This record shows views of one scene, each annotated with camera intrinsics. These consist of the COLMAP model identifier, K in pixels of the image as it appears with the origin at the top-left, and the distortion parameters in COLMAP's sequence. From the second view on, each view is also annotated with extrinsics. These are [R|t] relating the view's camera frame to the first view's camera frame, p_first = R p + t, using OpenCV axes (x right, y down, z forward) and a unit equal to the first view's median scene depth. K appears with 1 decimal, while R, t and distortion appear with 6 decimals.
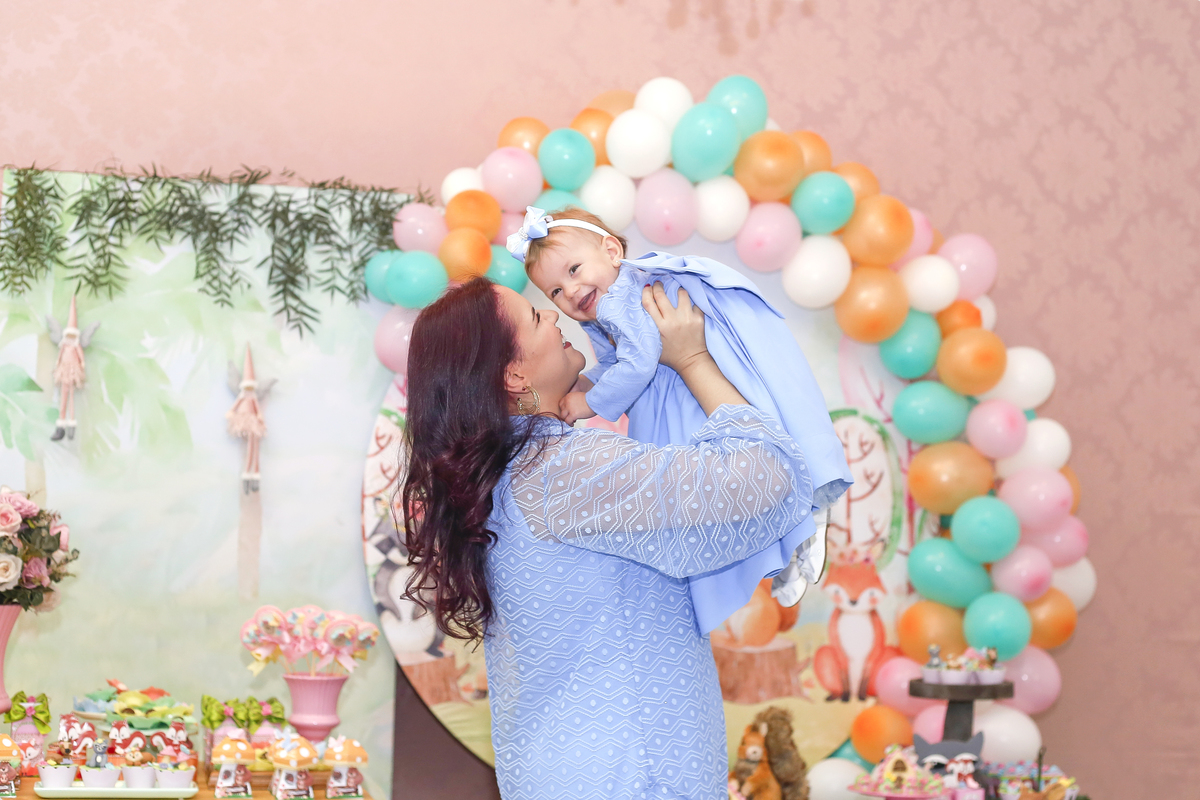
lens RADIAL K [[2084.5, 0, 598.4], [0, 2084.5, 333.2], [0, 0, 1]] dist [-0.095438, -0.057984]
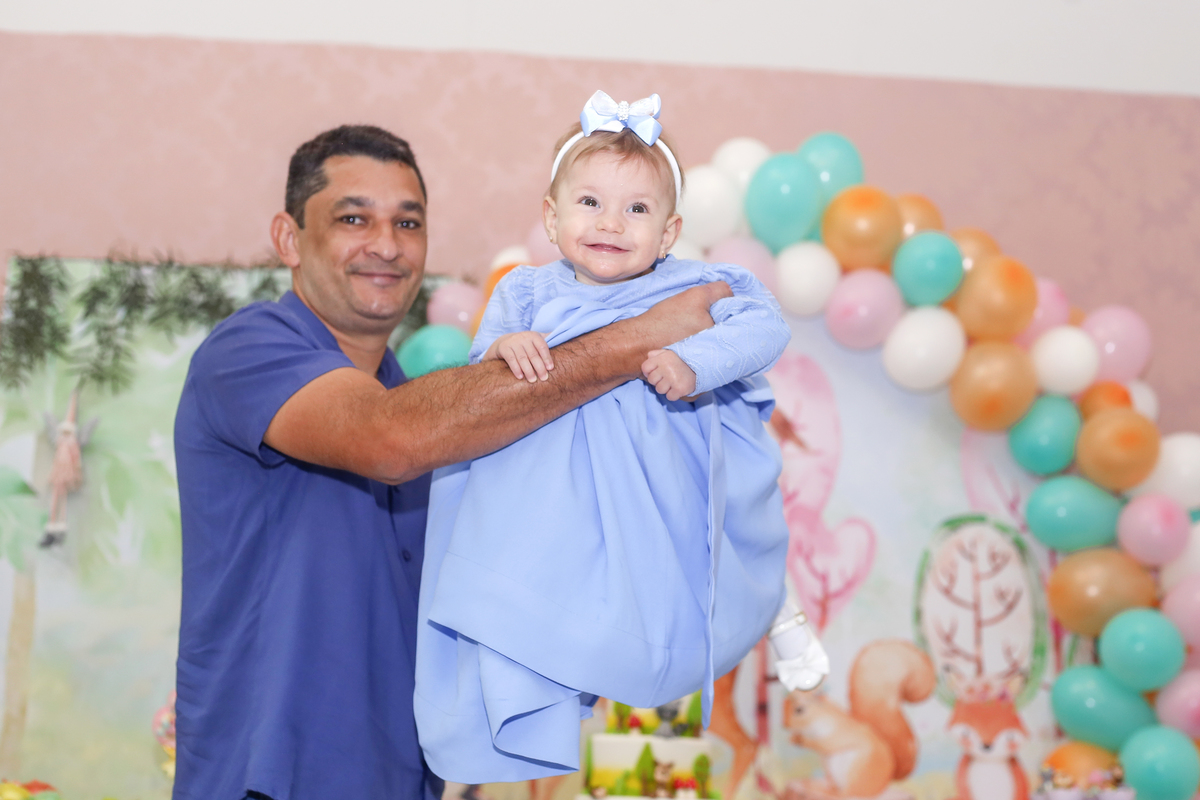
lens RADIAL K [[1924.0, 0, 600.0], [0, 1924.0, 400.0], [0, 0, 1]] dist [-0.108383, 0.093997]
pose [[0.980422, -0.038954, -0.193017, 0.130484], [0.009139, 0.988182, -0.153012, 0.113813], [0.196696, 0.148252, 0.969191, 0.231659]]
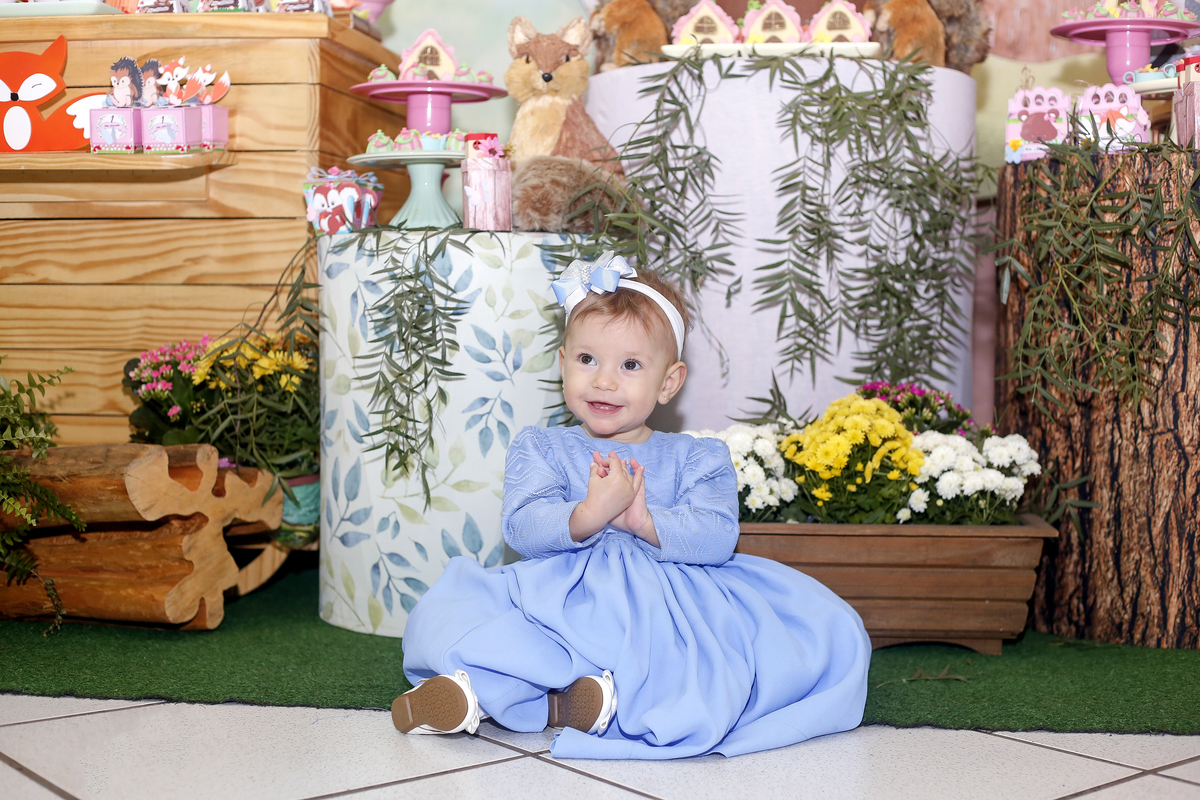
lens RADIAL K [[1770.4, 0, 600.0], [0, 1770.4, 400.0], [0, 0, 1]] dist [-0.105872, -0.044971]
pose [[0.935867, 0.000117, -0.352353, 0.155509], [0.050908, 0.989463, 0.135543, 0.213590], [0.348656, -0.144788, 0.926000, 0.326080]]
